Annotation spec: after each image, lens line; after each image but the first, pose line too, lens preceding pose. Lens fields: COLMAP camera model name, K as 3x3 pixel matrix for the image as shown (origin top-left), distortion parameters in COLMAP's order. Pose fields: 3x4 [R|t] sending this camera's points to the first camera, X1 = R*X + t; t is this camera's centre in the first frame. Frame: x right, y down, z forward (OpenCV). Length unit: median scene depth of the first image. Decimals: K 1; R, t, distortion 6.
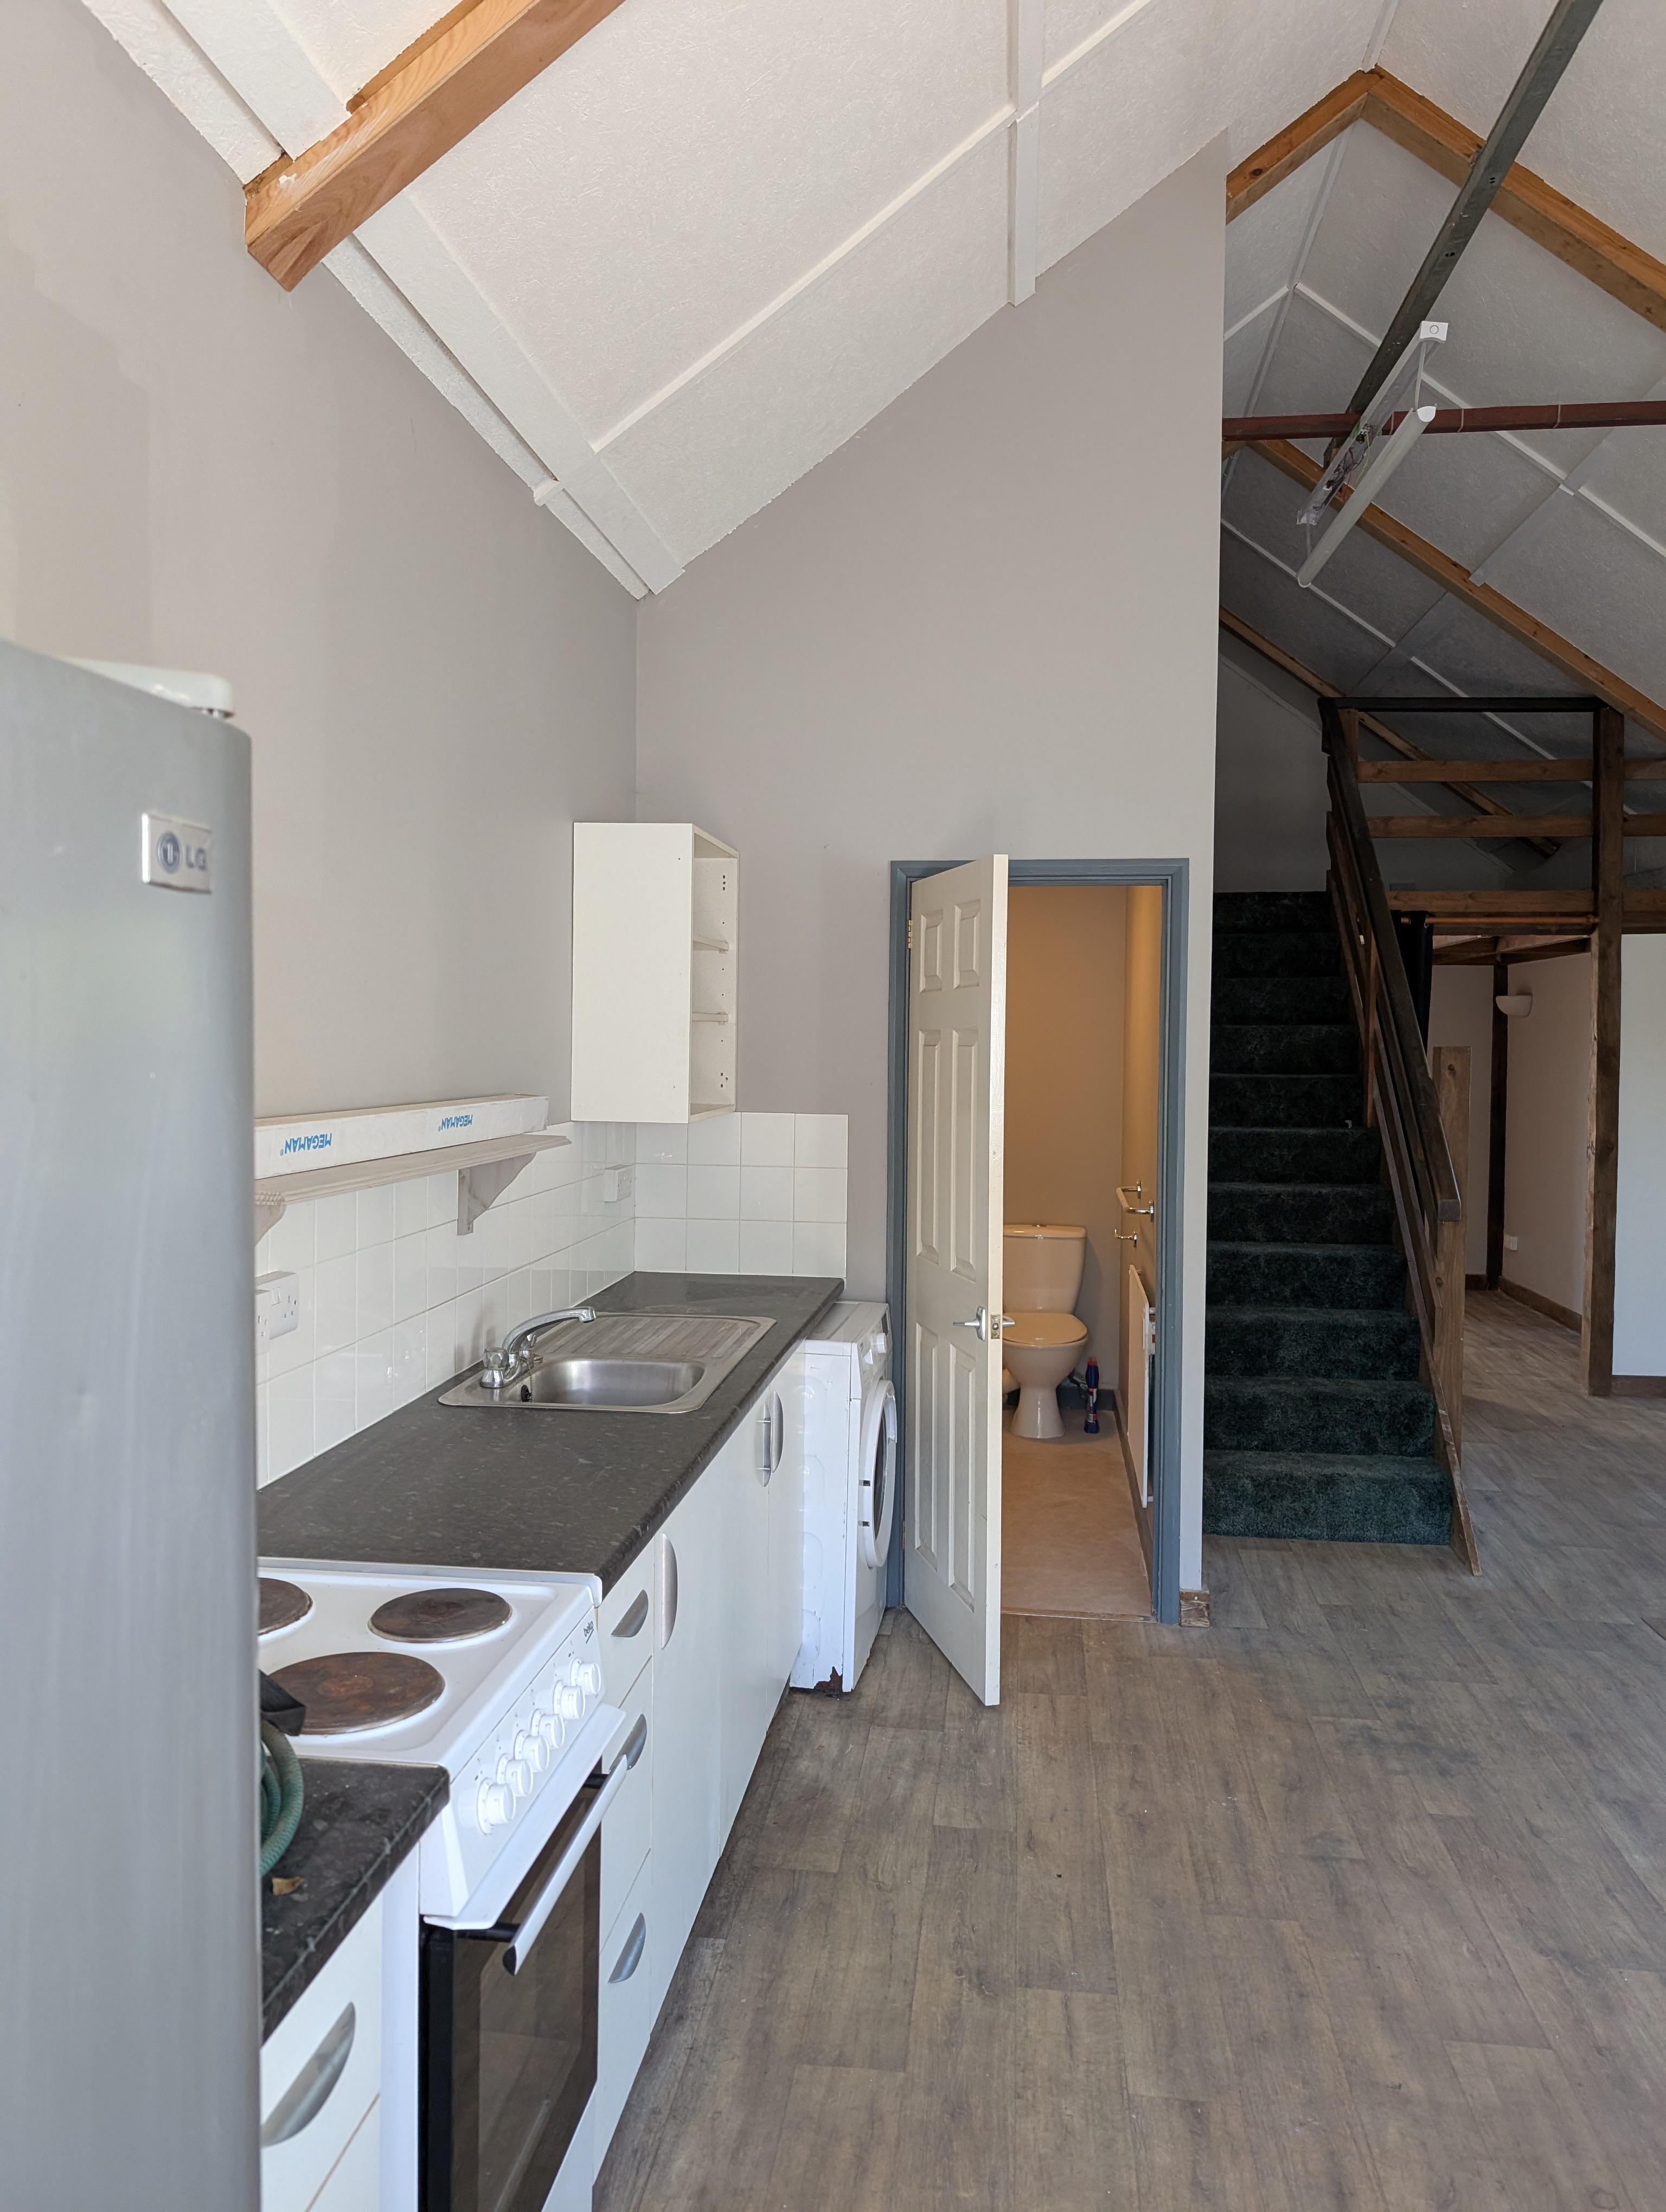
lens RADIAL K [[1589.4, 0, 827.7], [0, 1589.4, 1070.8], [0, 0, 1]] dist [0.024324, -0.016449]
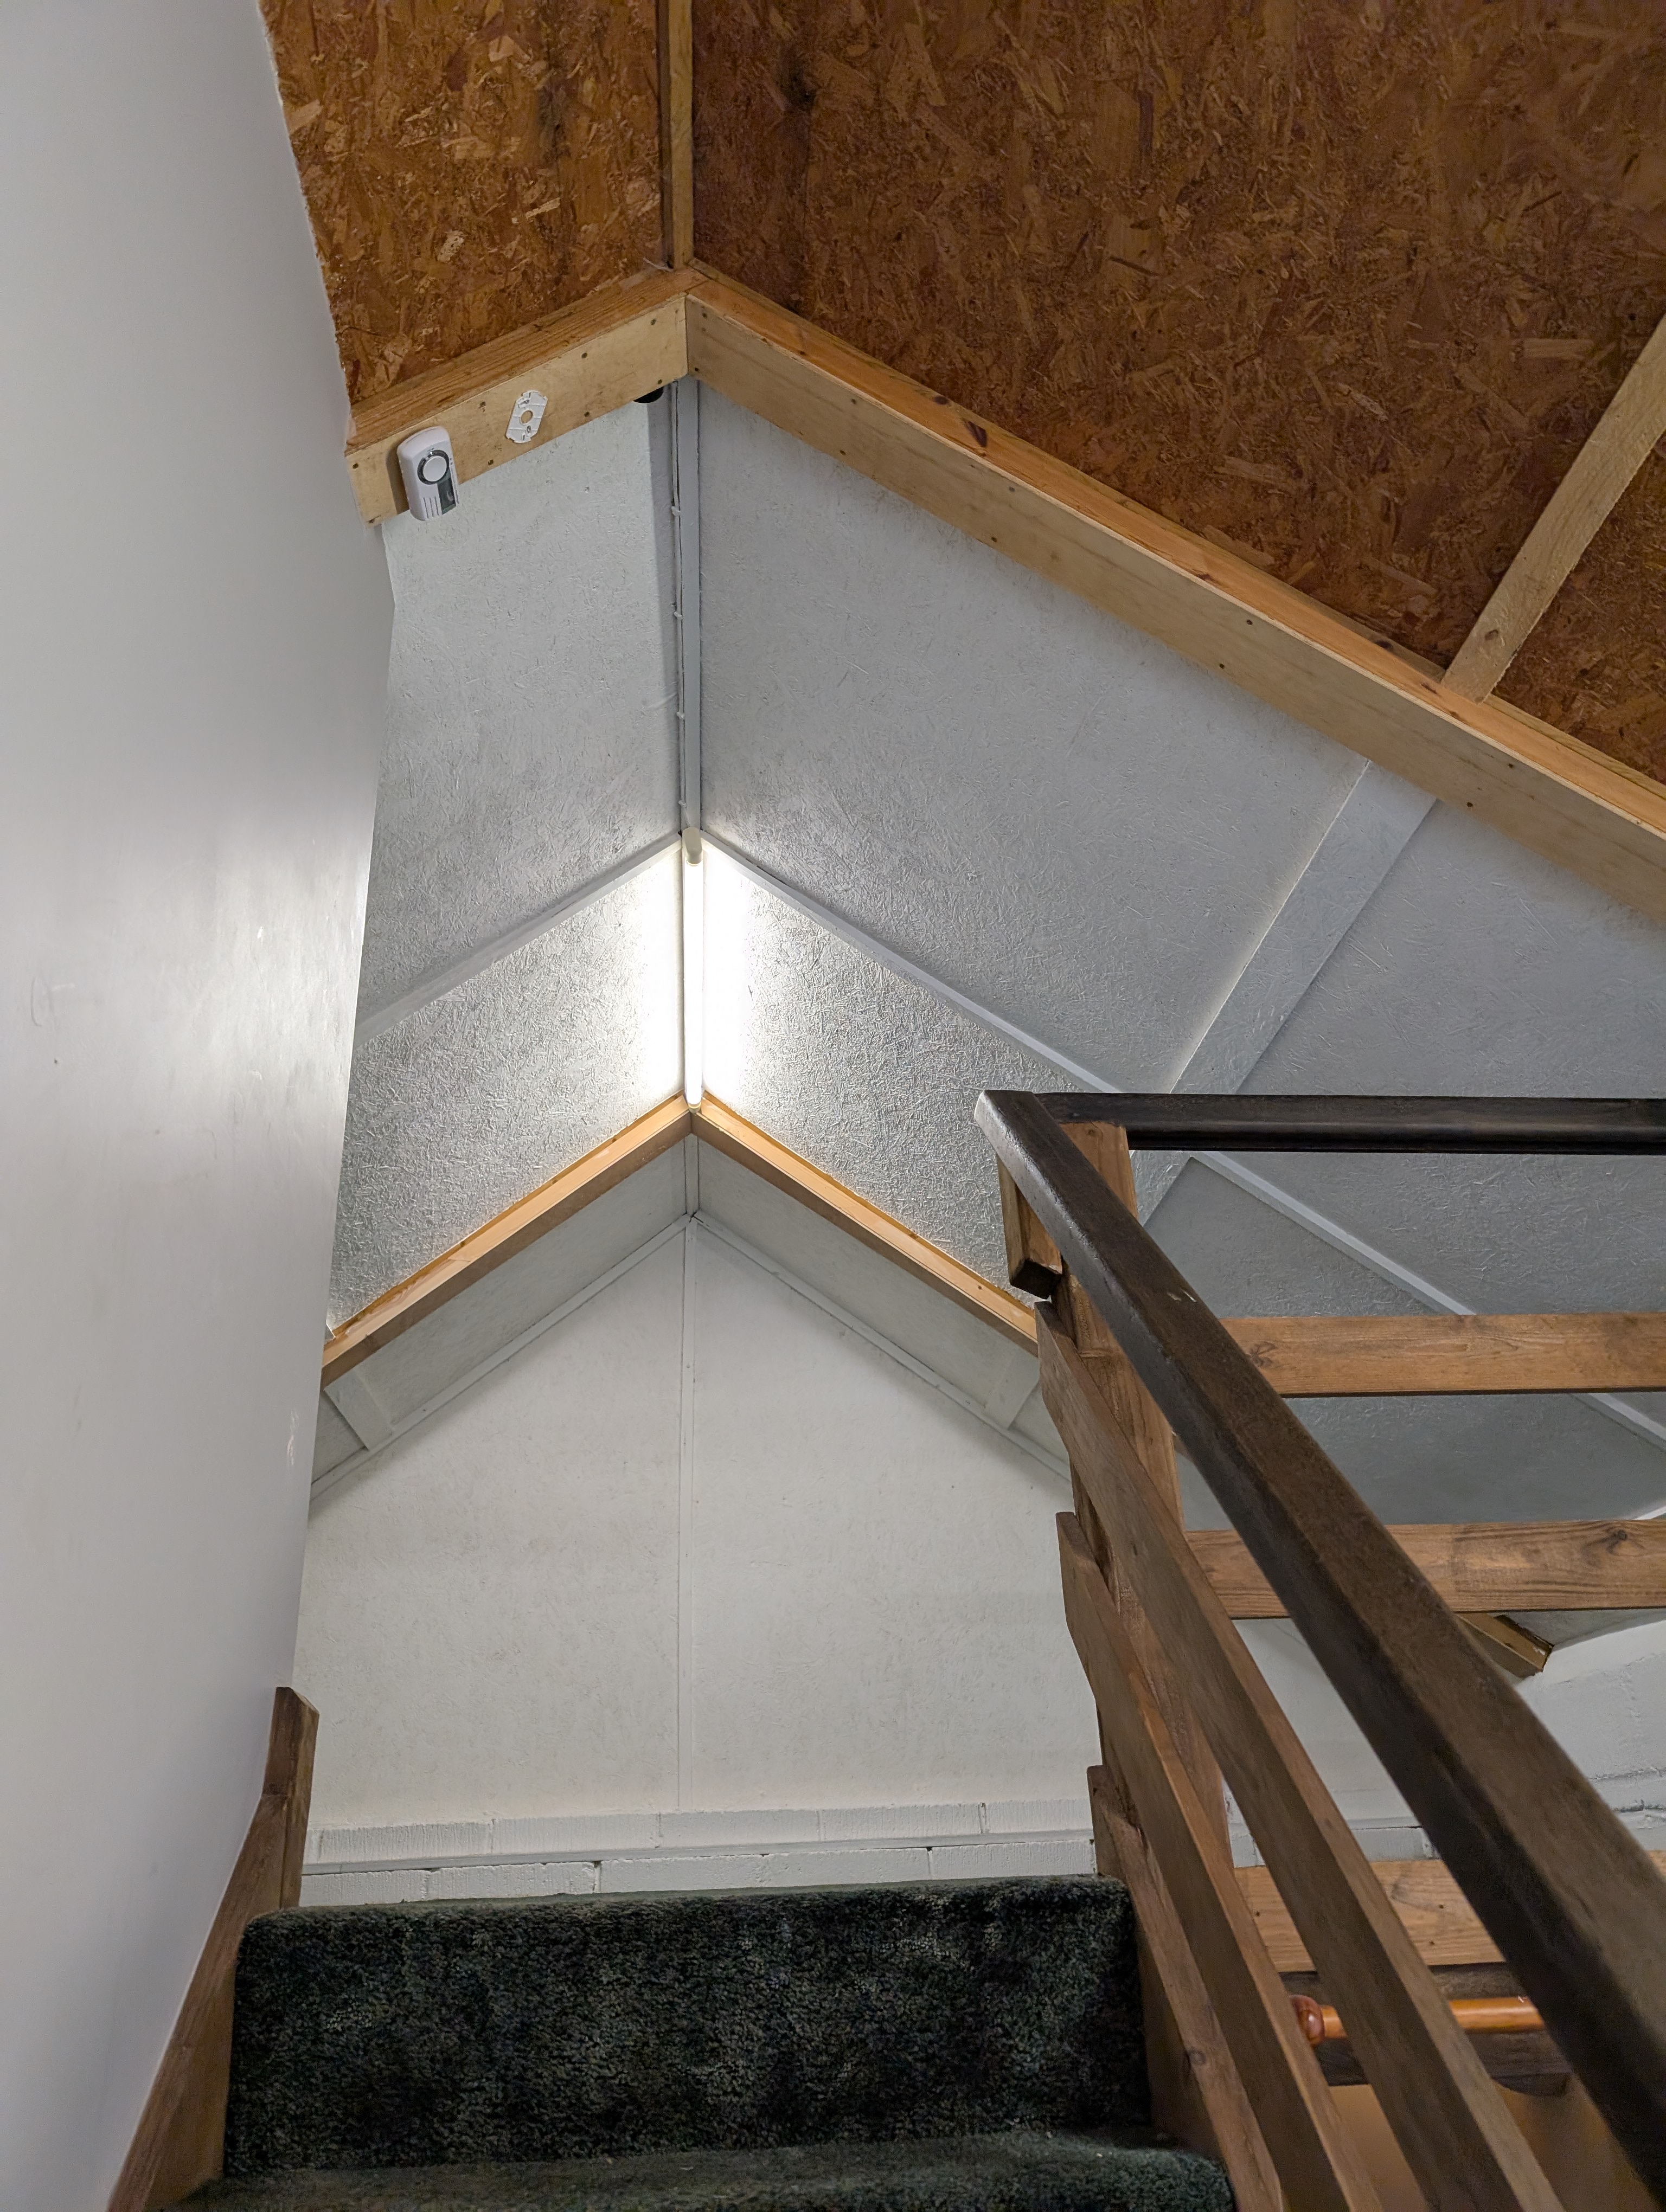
lens RADIAL K [[1589.4, 0, 817.5], [0, 1589.4, 1122.2], [0, 0, 1]] dist [0.024324, -0.016449]
pose [[0.981158, 0.037142, 0.189605, 0.271648], [0.053284, 0.891274, -0.450323, -0.128167], [-0.185716, 0.451941, 0.872501, 0.912512]]
